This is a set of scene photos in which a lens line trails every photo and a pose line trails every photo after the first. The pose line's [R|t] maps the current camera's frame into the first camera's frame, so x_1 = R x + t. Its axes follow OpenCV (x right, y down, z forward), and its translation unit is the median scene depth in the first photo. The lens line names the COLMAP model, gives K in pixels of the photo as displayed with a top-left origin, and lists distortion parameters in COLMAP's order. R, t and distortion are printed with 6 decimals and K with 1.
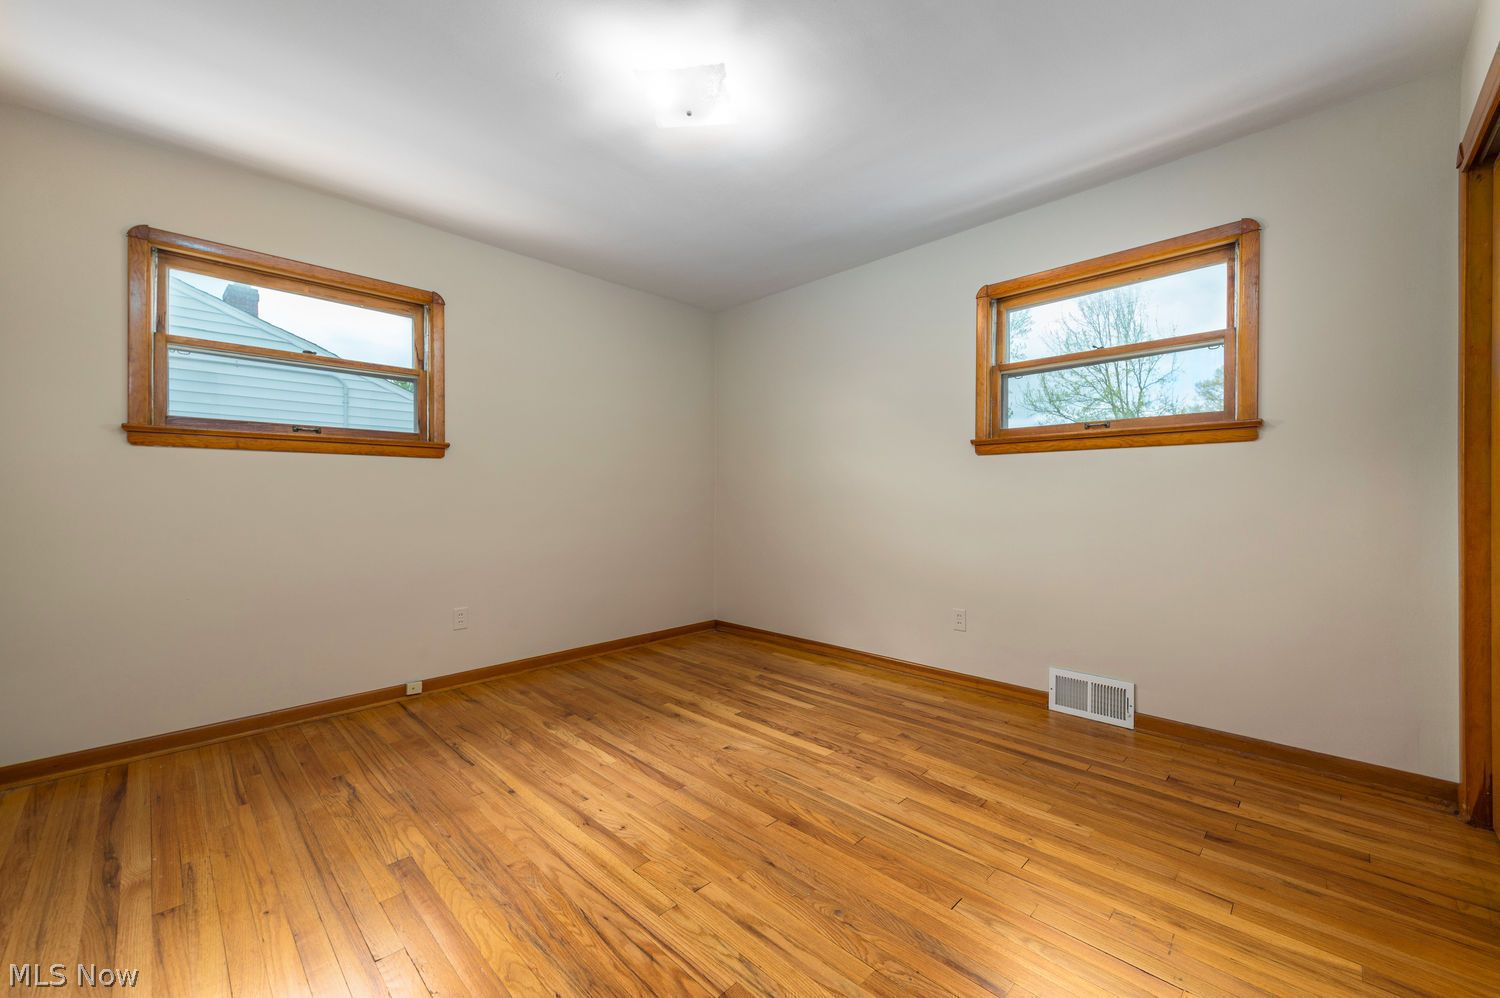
lens RADIAL K [[591.9, 0, 751.6], [0, 591.9, 495.3], [0, 0, 1]] dist [0.015025, -0.004719]
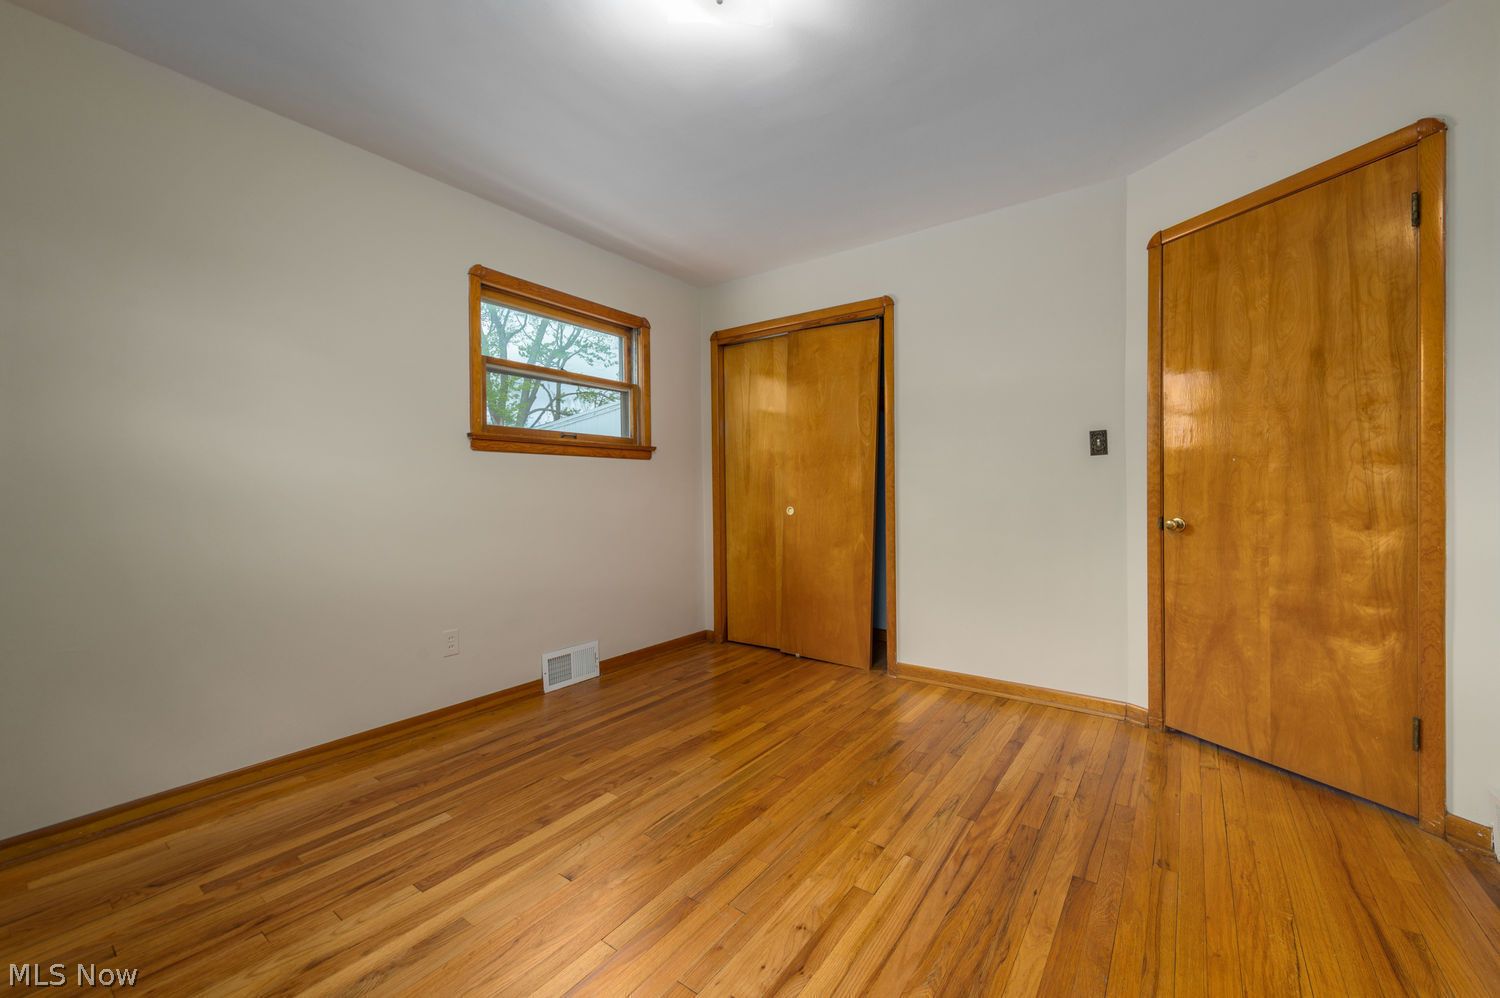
lens RADIAL K [[591.9, 0, 788.0], [0, 591.9, 493.3], [0, 0, 1]] dist [0.015025, -0.004719]
pose [[-0.191034, 0.001502, 0.981582, -0.778245], [0.009897, 0.999951, 0.000396, 0.002143], [-0.981533, 0.009791, -0.191040, 0.934810]]
